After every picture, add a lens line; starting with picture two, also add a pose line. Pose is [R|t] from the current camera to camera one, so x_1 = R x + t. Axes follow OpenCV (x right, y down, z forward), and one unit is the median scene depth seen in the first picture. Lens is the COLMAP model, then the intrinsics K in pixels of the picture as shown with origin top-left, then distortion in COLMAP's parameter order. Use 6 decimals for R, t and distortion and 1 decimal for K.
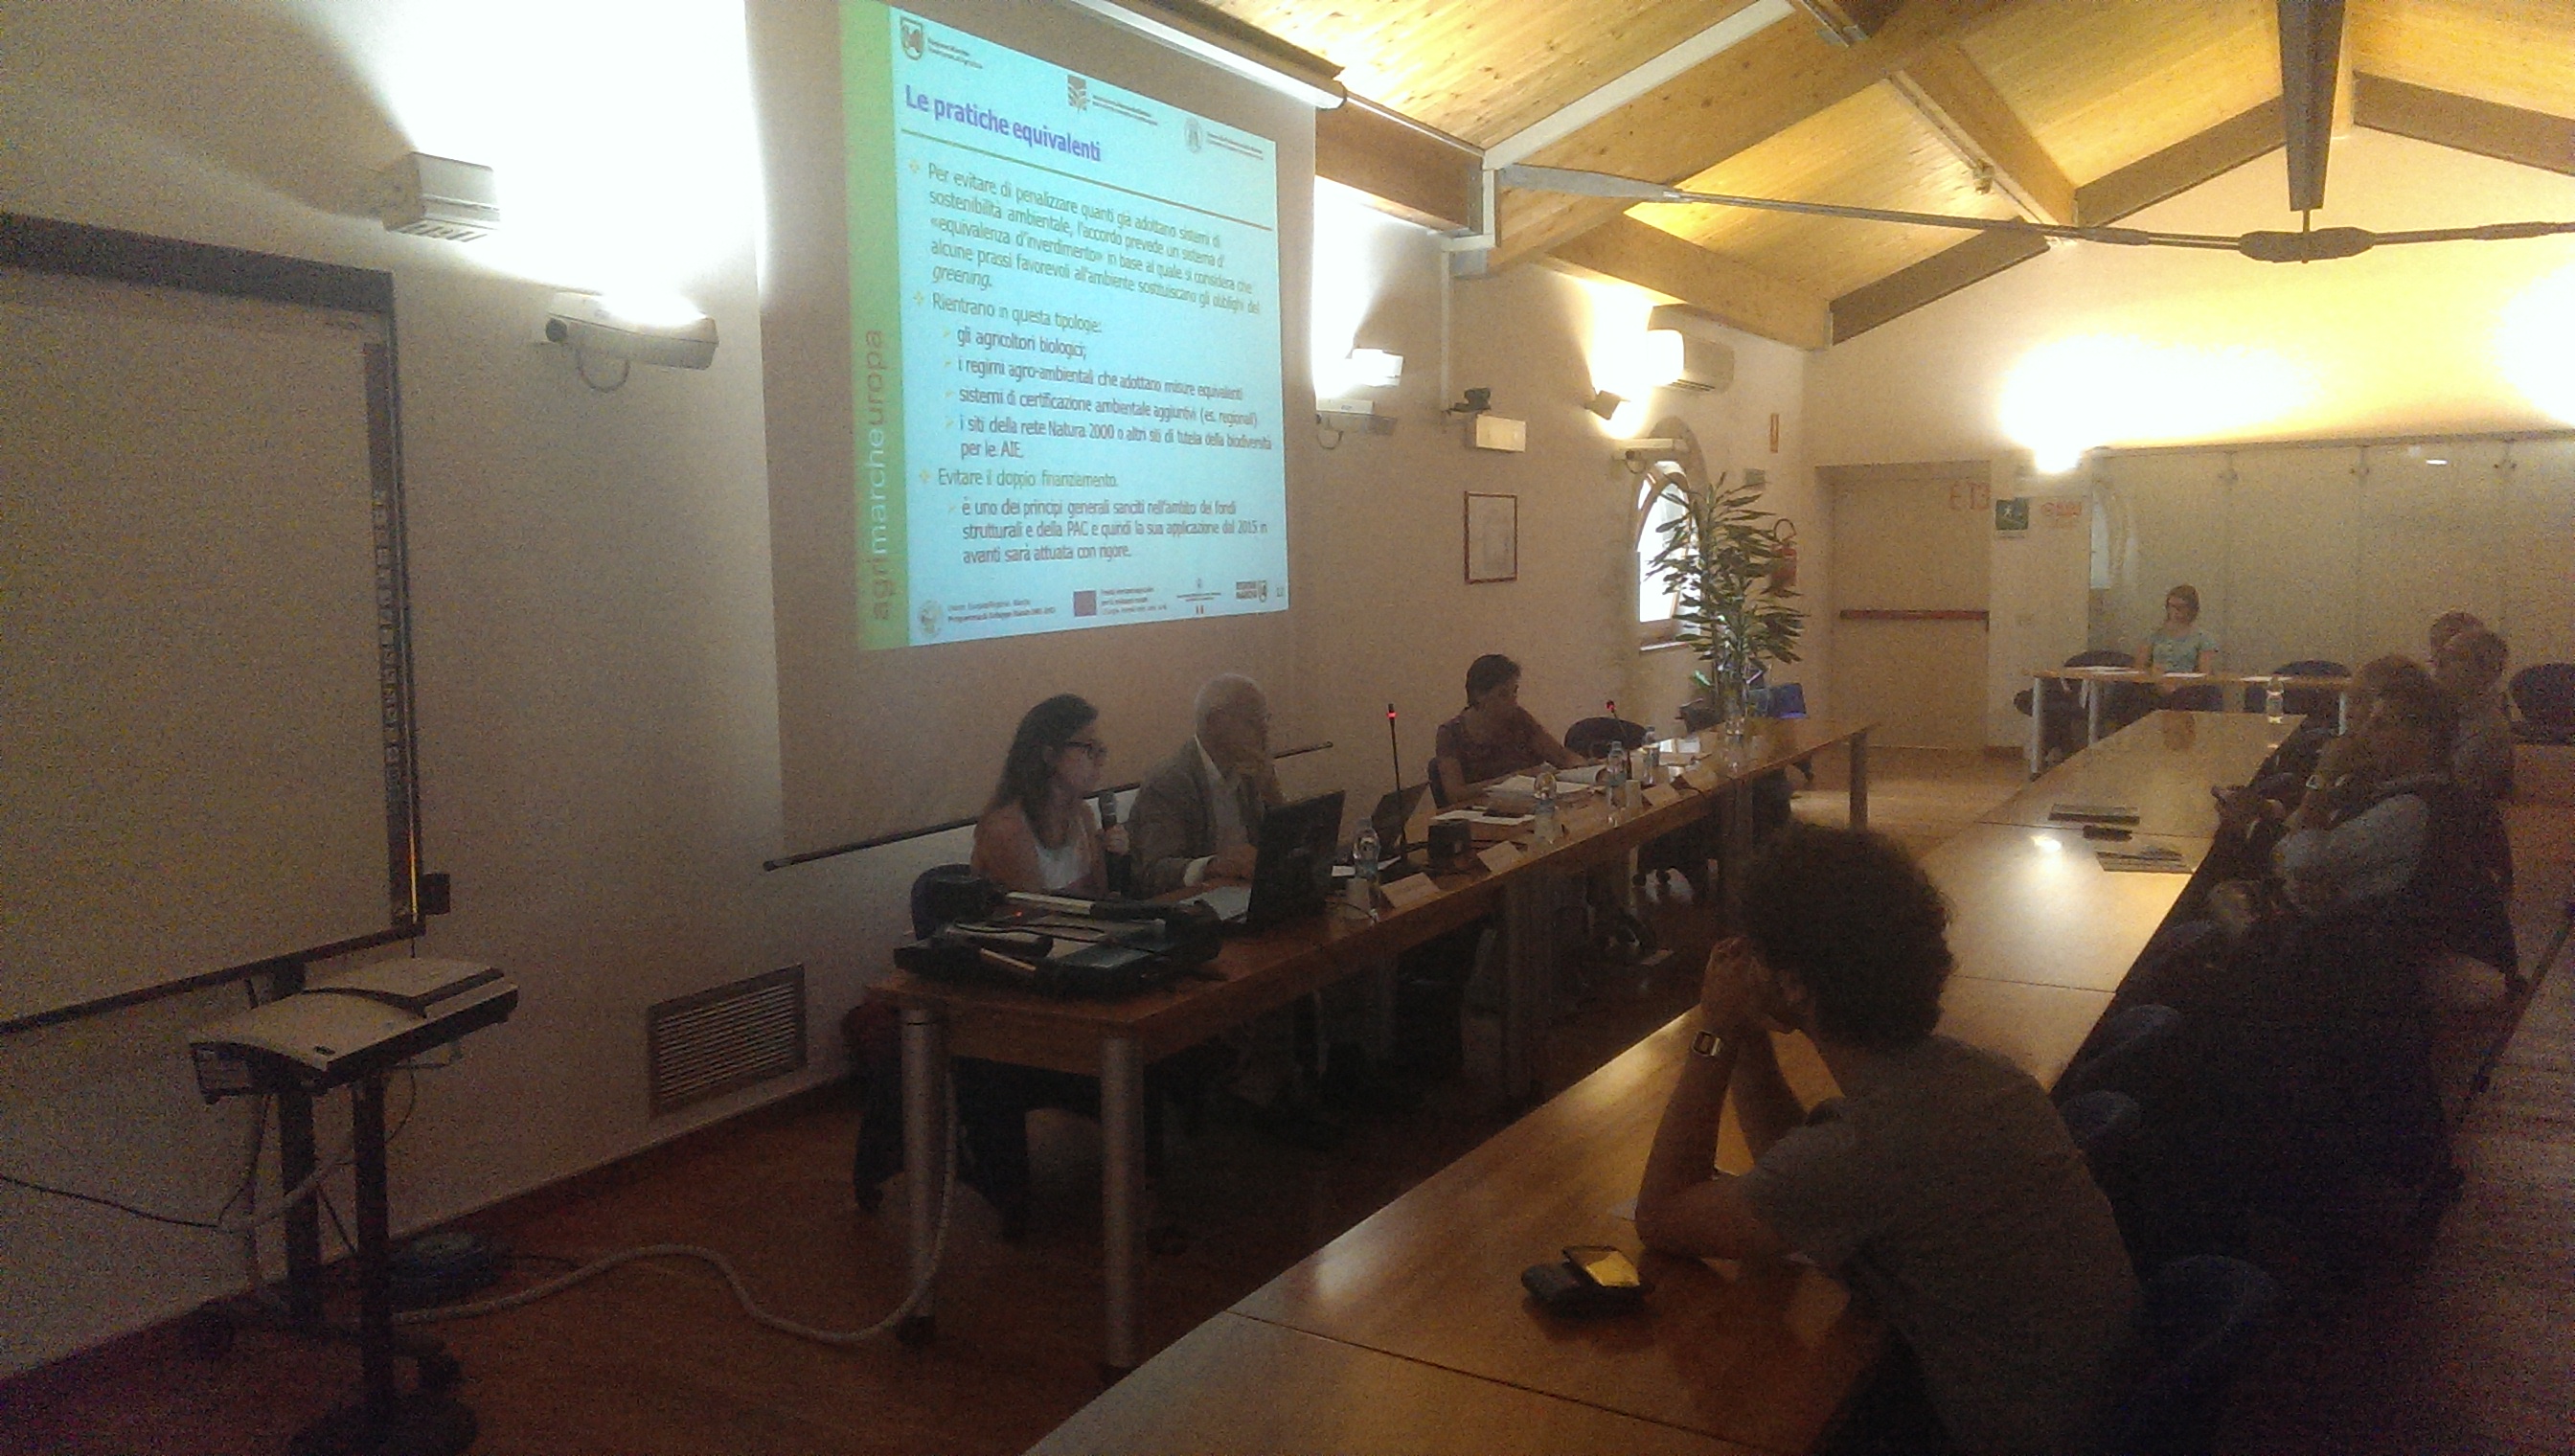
lens RADIAL K [[1787.1, 0, 1297.5], [0, 1787.1, 716.4], [0, 0, 1]] dist [0.095322, -0.130429]
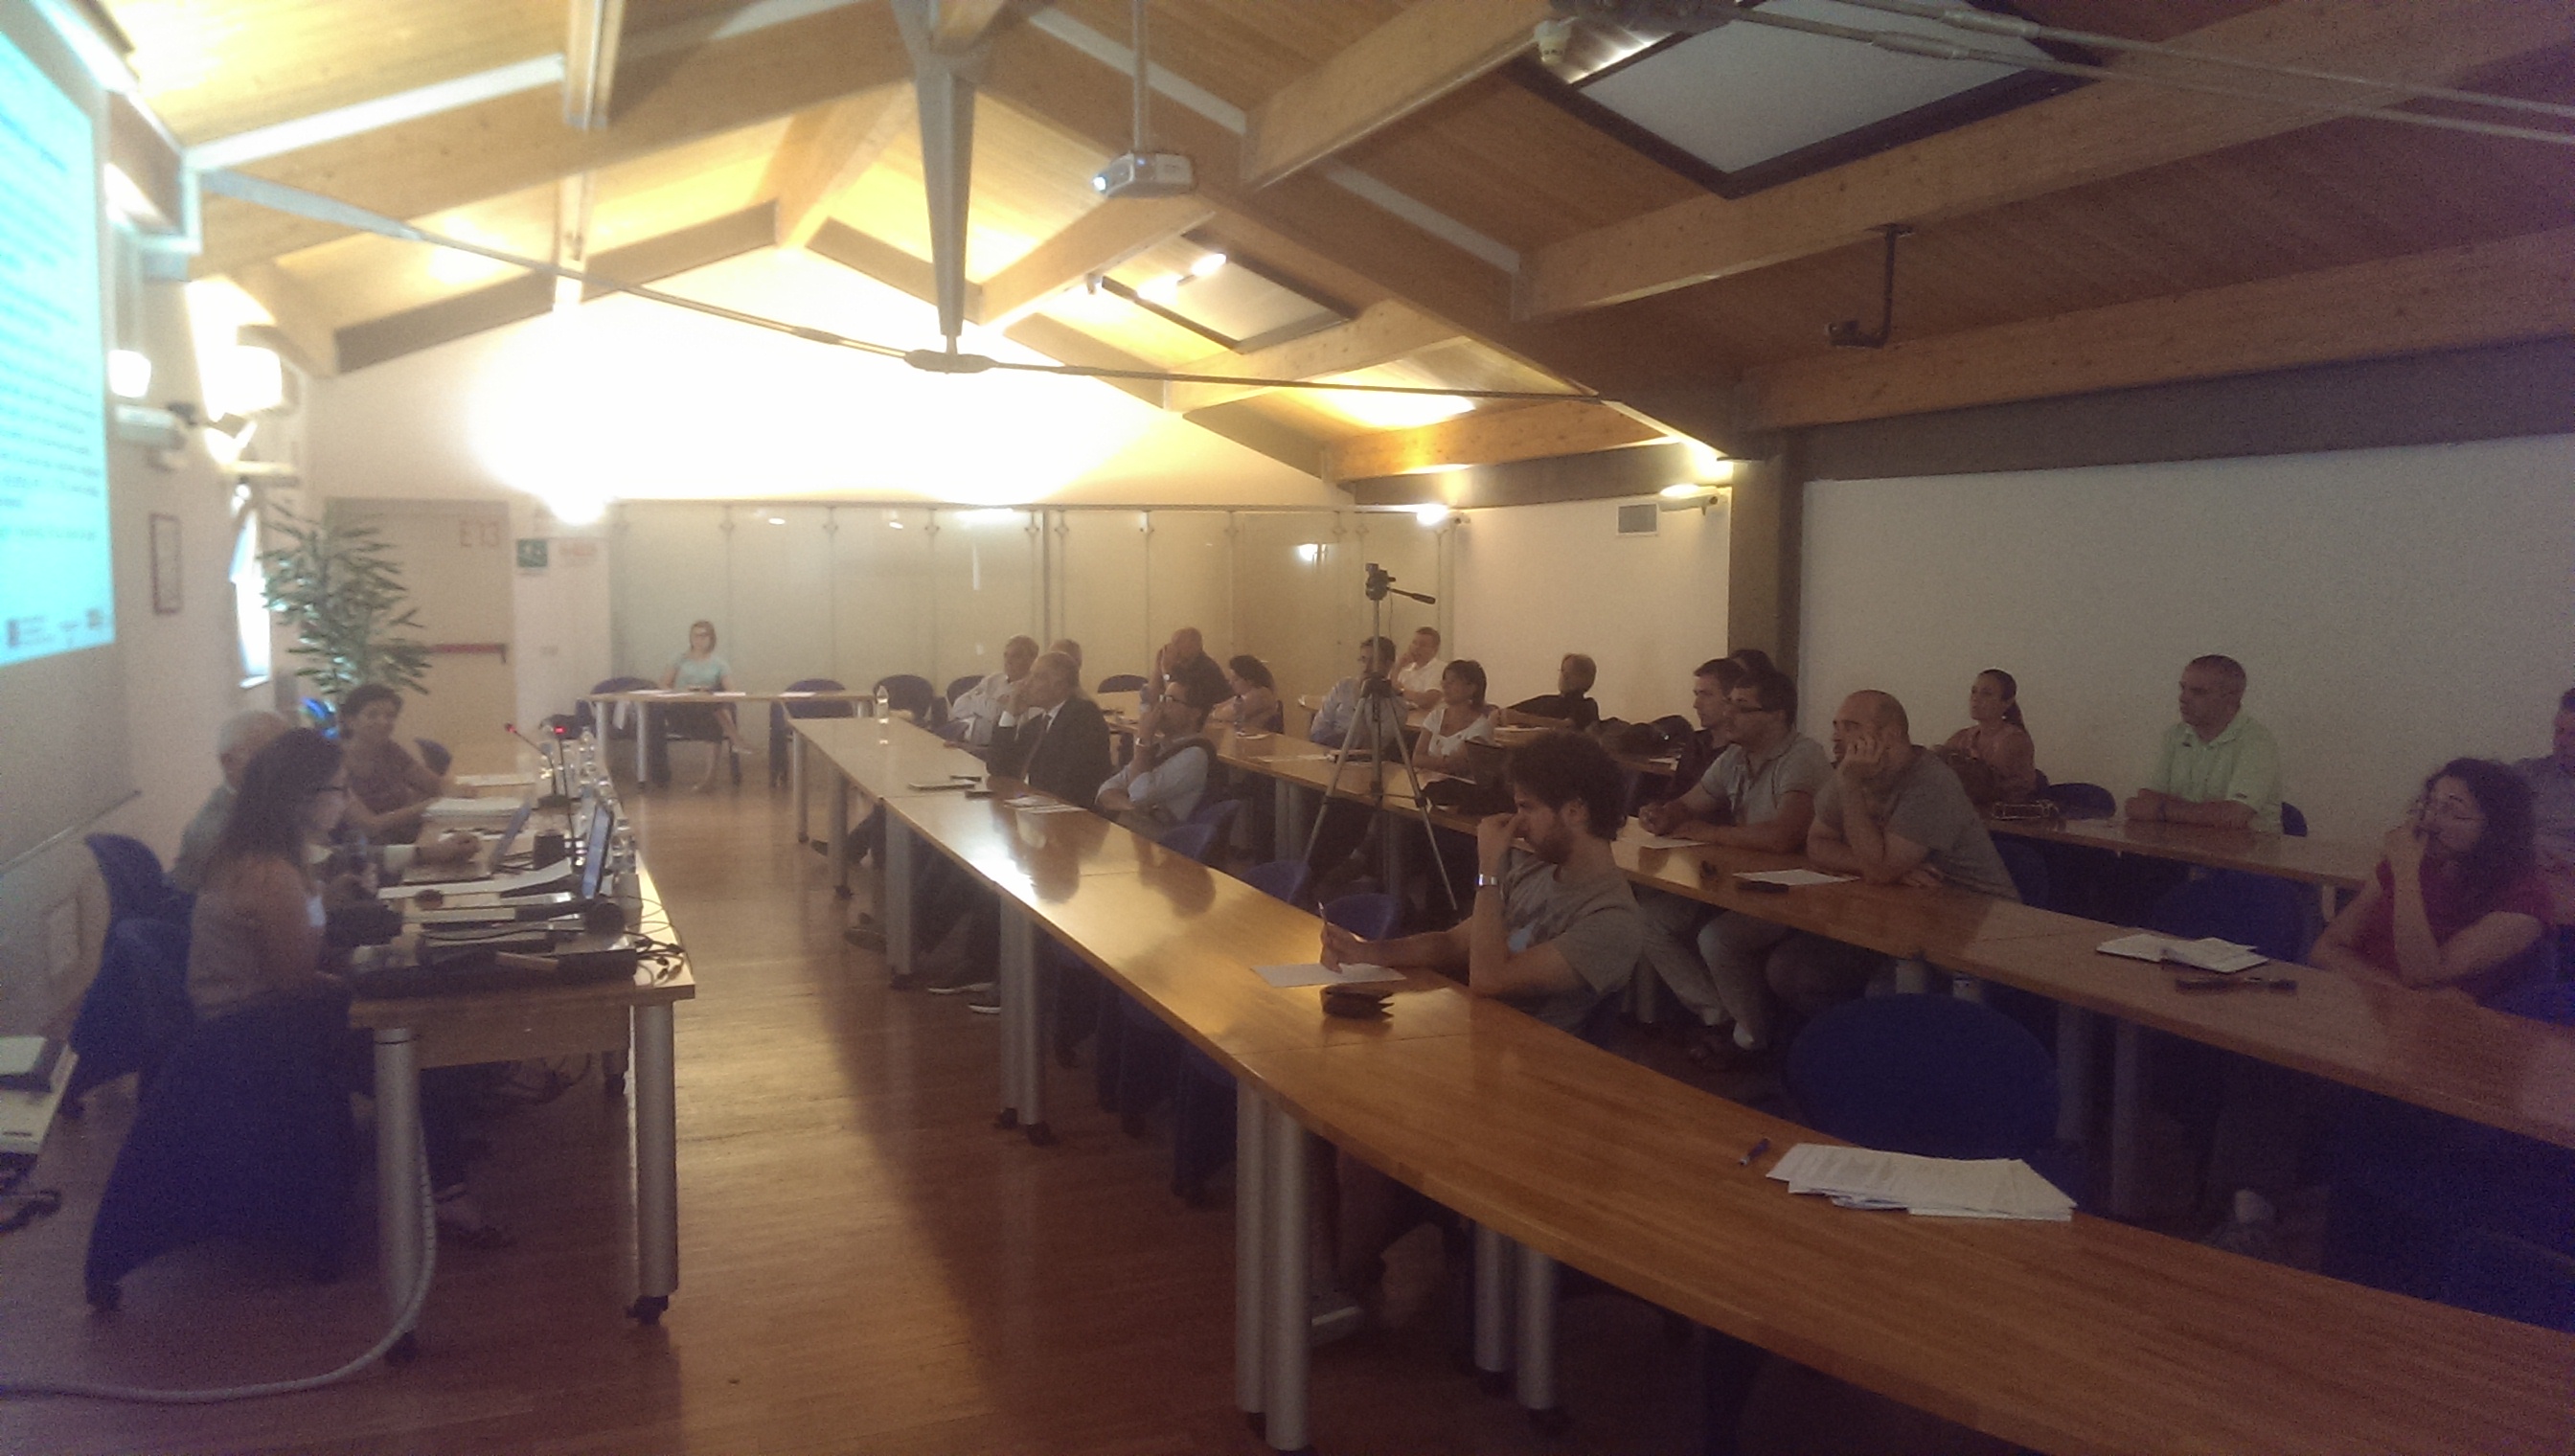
lens RADIAL K [[1787.1, 0, 1297.5], [0, 1787.1, 716.4], [0, 0, 1]] dist [0.095322, -0.130429]
pose [[0.610786, -0.047268, 0.790384, -0.377155], [0.064779, 0.997853, 0.009616, 0.006908], [-0.789141, 0.045327, 0.612537, -0.011946]]
